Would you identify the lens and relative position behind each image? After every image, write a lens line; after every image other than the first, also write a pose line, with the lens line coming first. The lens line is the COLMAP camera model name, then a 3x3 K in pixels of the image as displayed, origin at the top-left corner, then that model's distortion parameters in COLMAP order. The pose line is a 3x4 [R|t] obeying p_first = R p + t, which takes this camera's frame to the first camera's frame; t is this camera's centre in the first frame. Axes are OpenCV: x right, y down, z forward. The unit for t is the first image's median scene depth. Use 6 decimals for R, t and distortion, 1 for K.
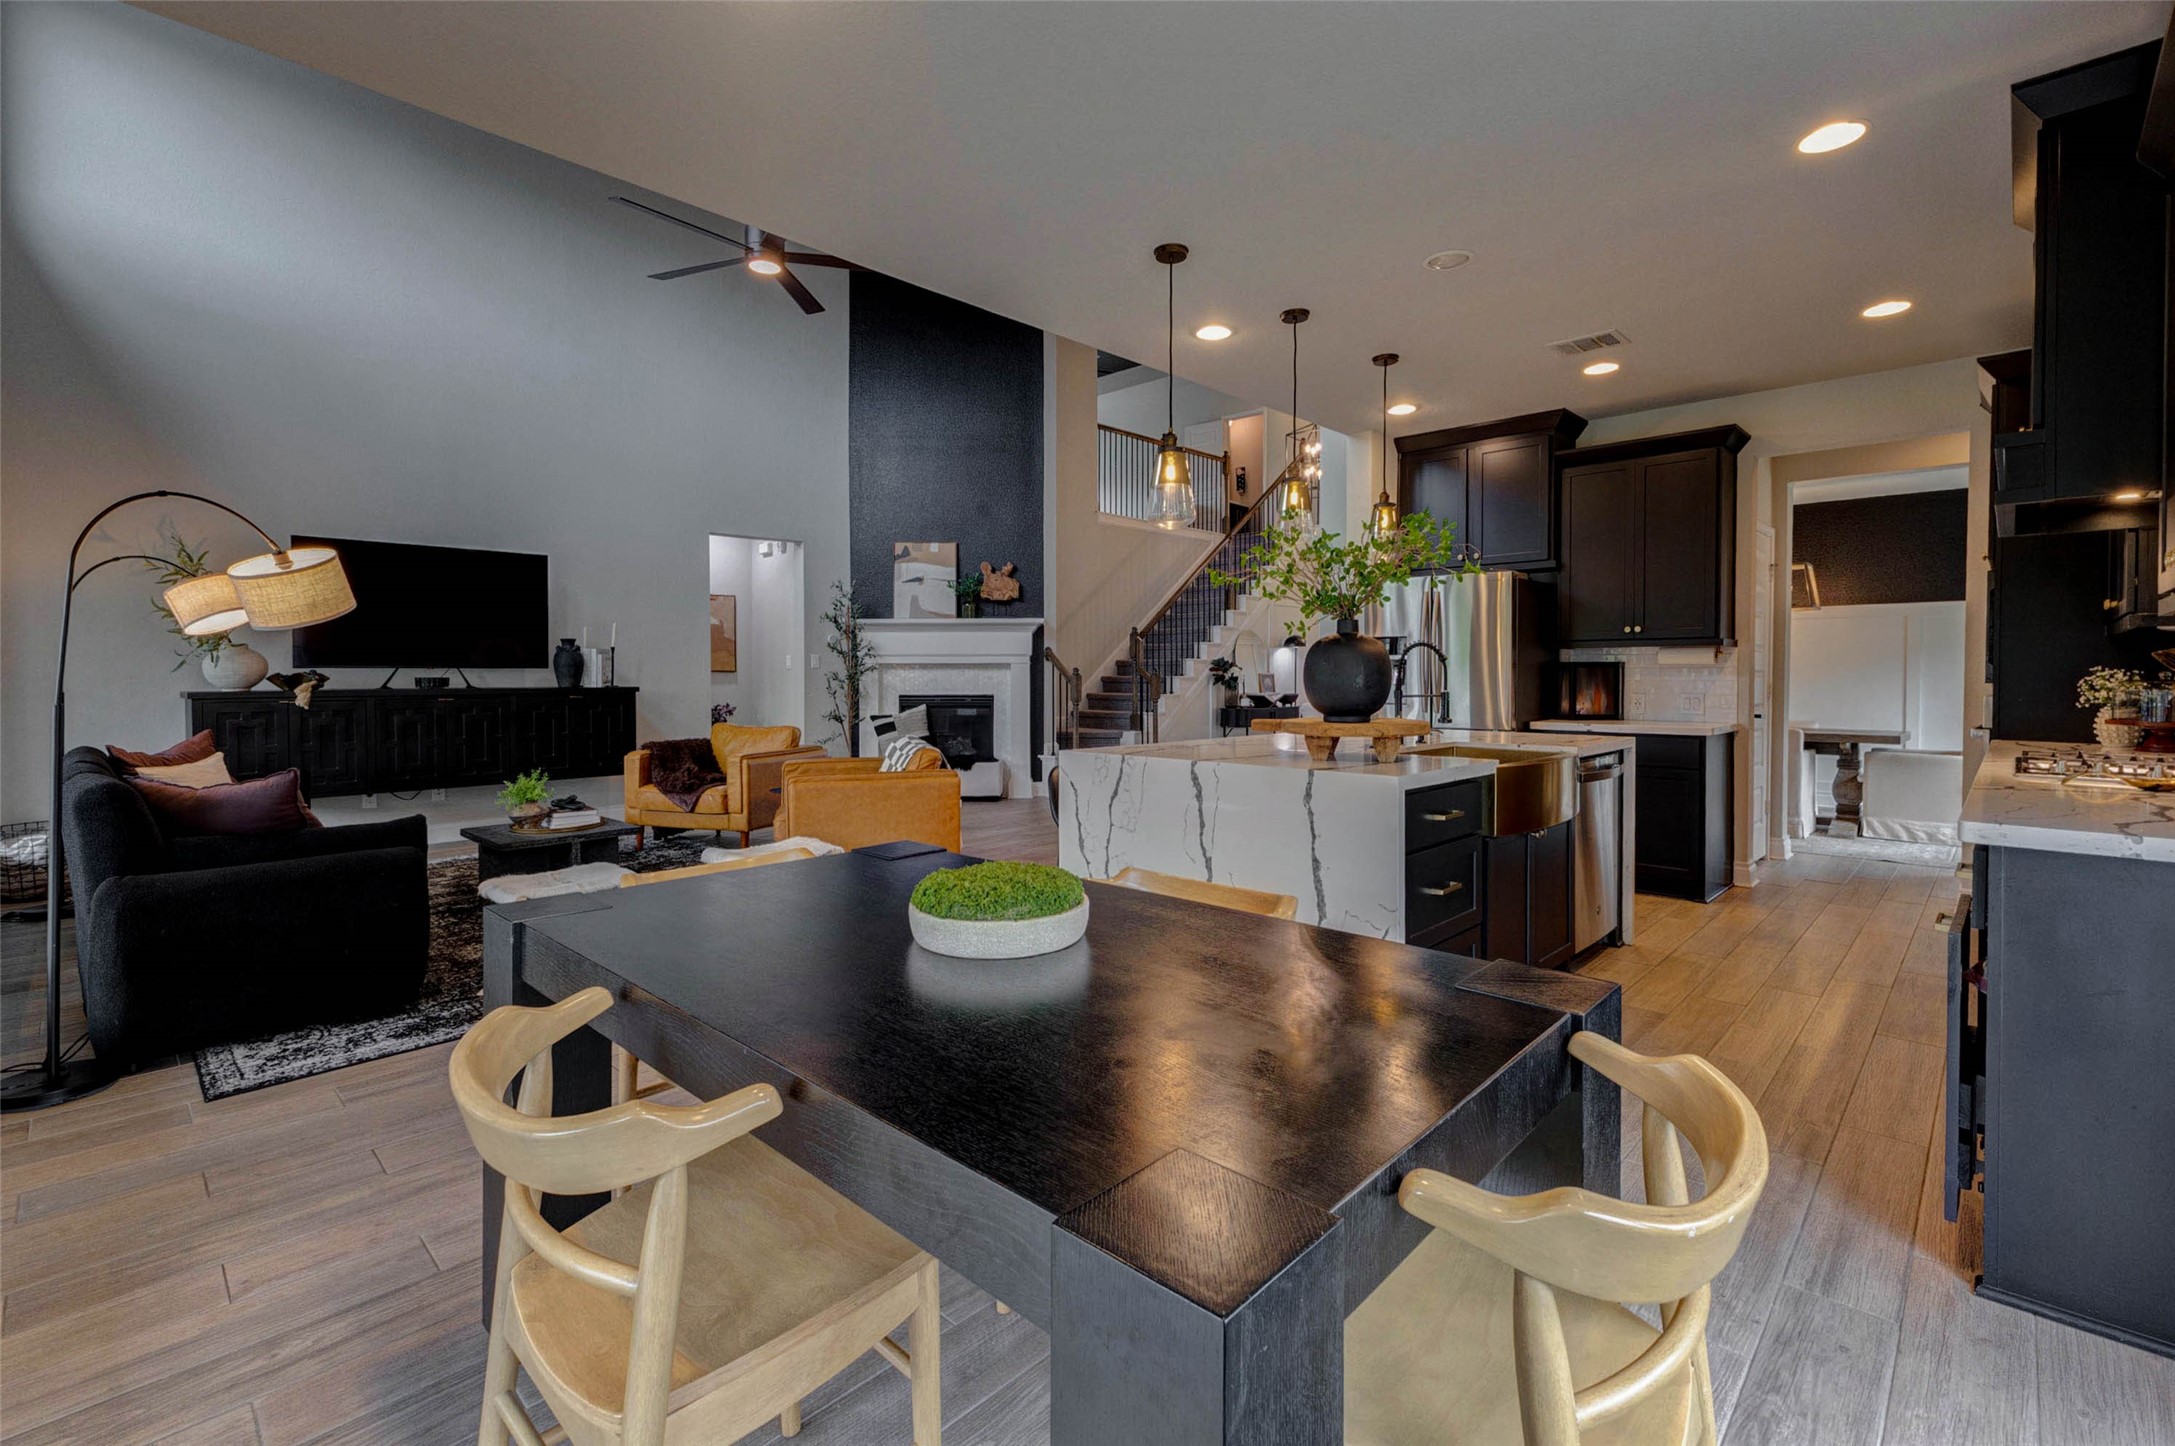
lens RADIAL K [[955.8, 0, 1123.3], [0, 955.8, 685.1], [0, 0, 1]] dist [0.008338, 0.000147]
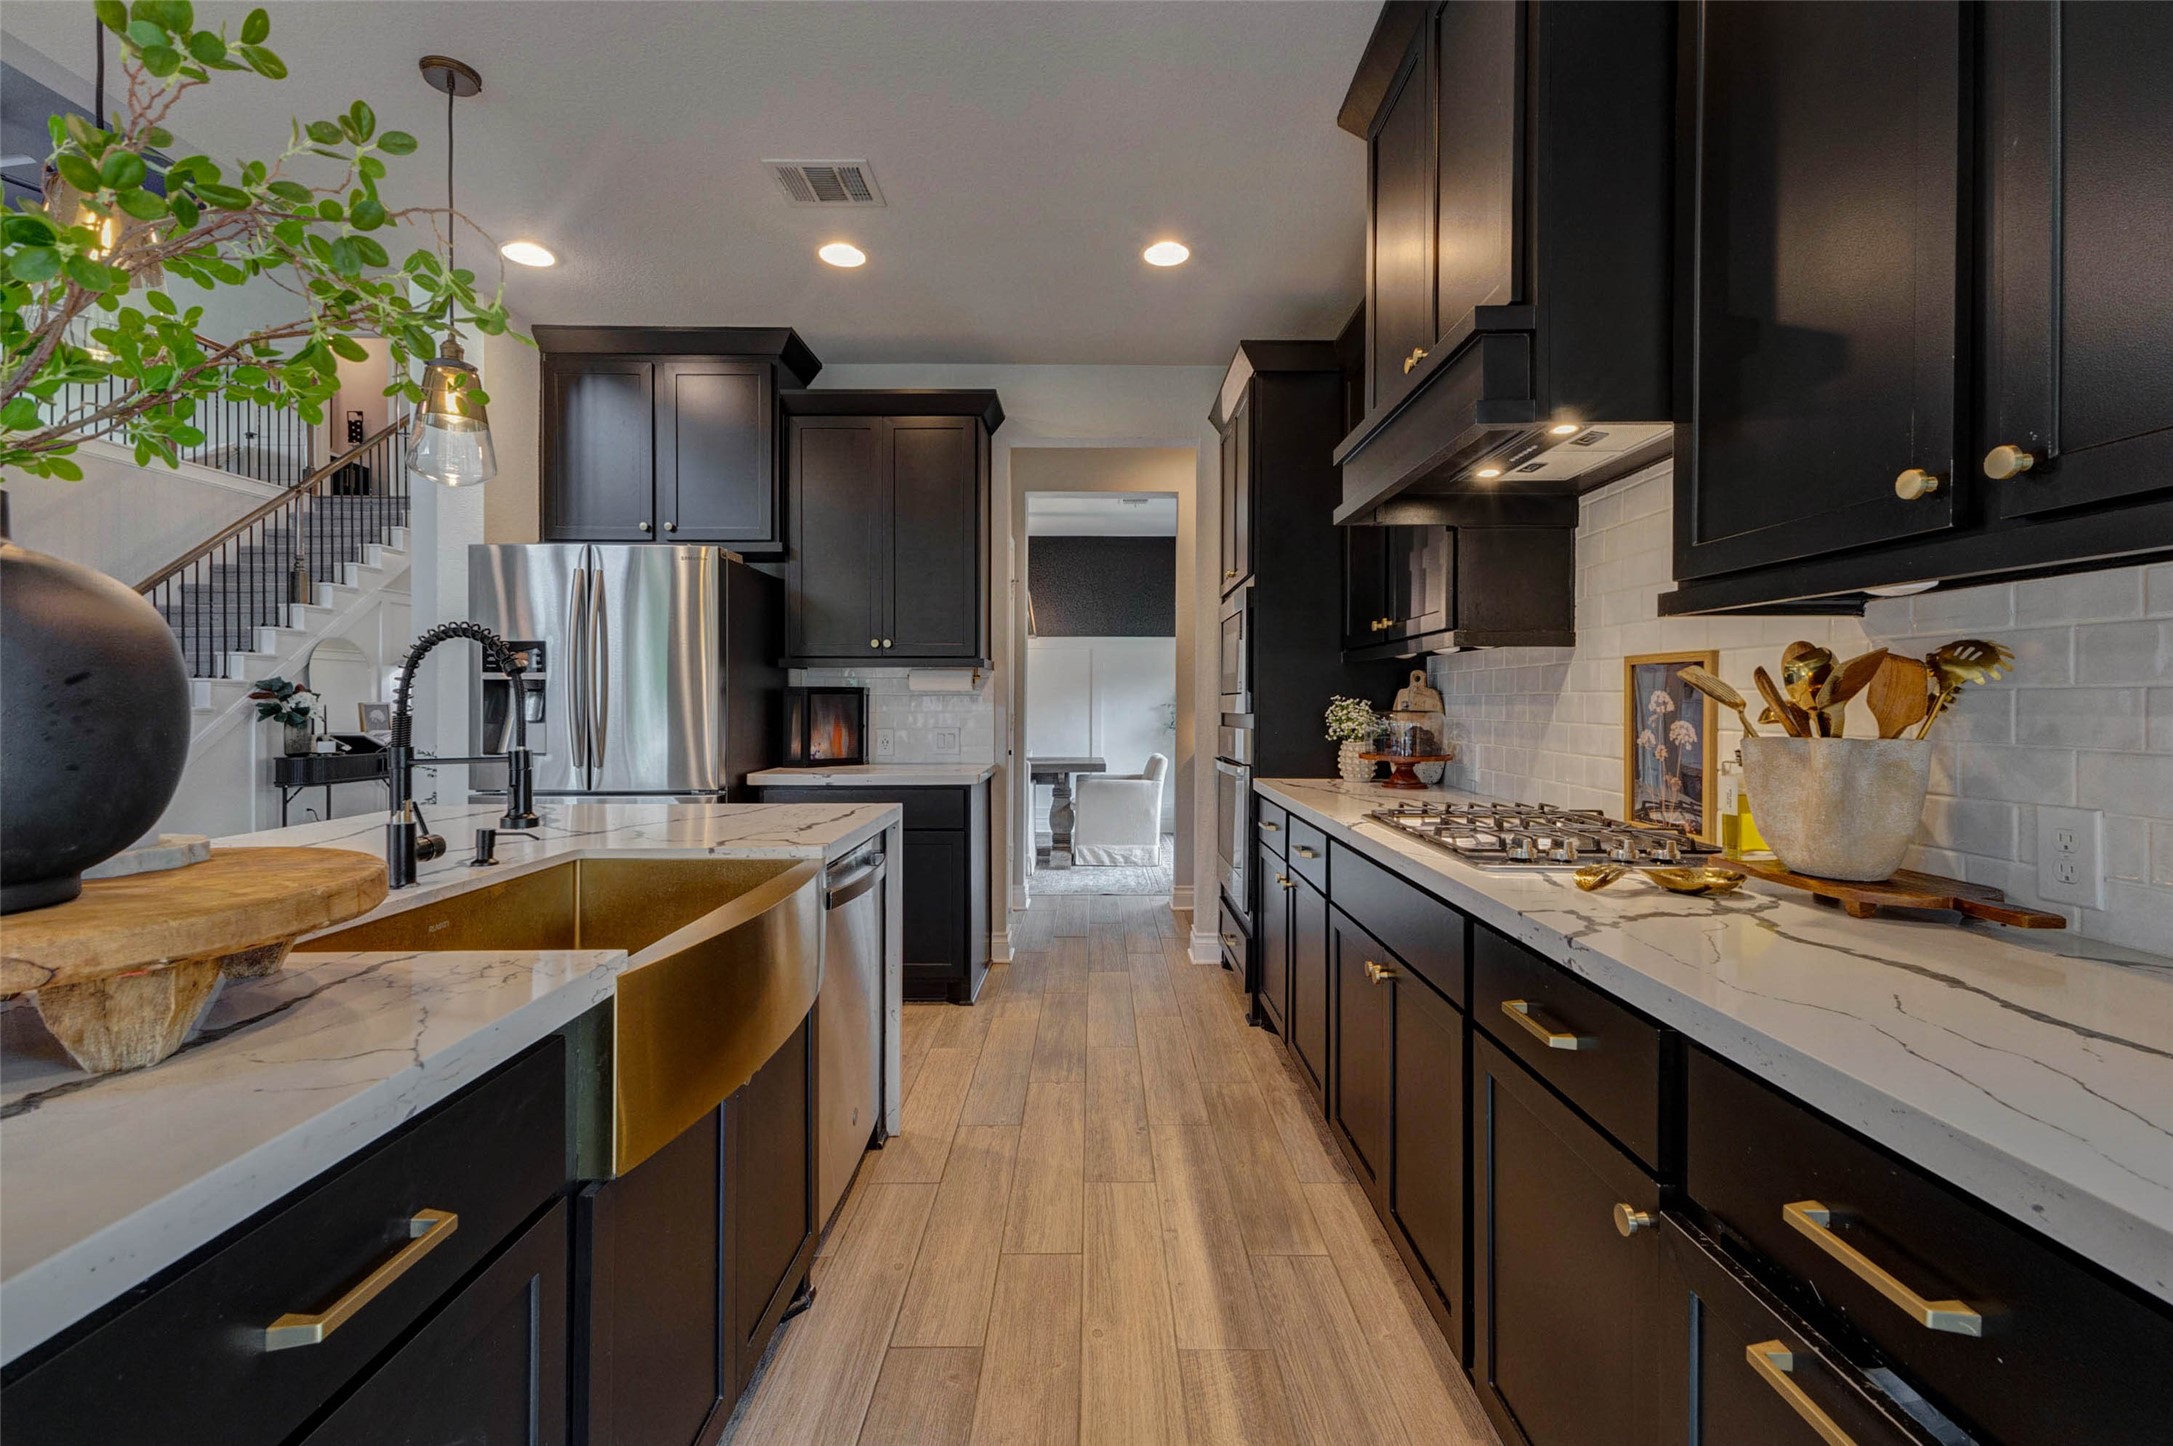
lens RADIAL K [[958.7, 0, 1087.2], [0, 958.7, 700.6], [0, 0, 1]] dist [0.009247, 0.000105]
pose [[0.745257, 0.001488, 0.666776, 0.143012], [0.007982, 0.999906, -0.011153, -0.003900], [-0.666730, 0.013634, 0.745175, 0.314416]]
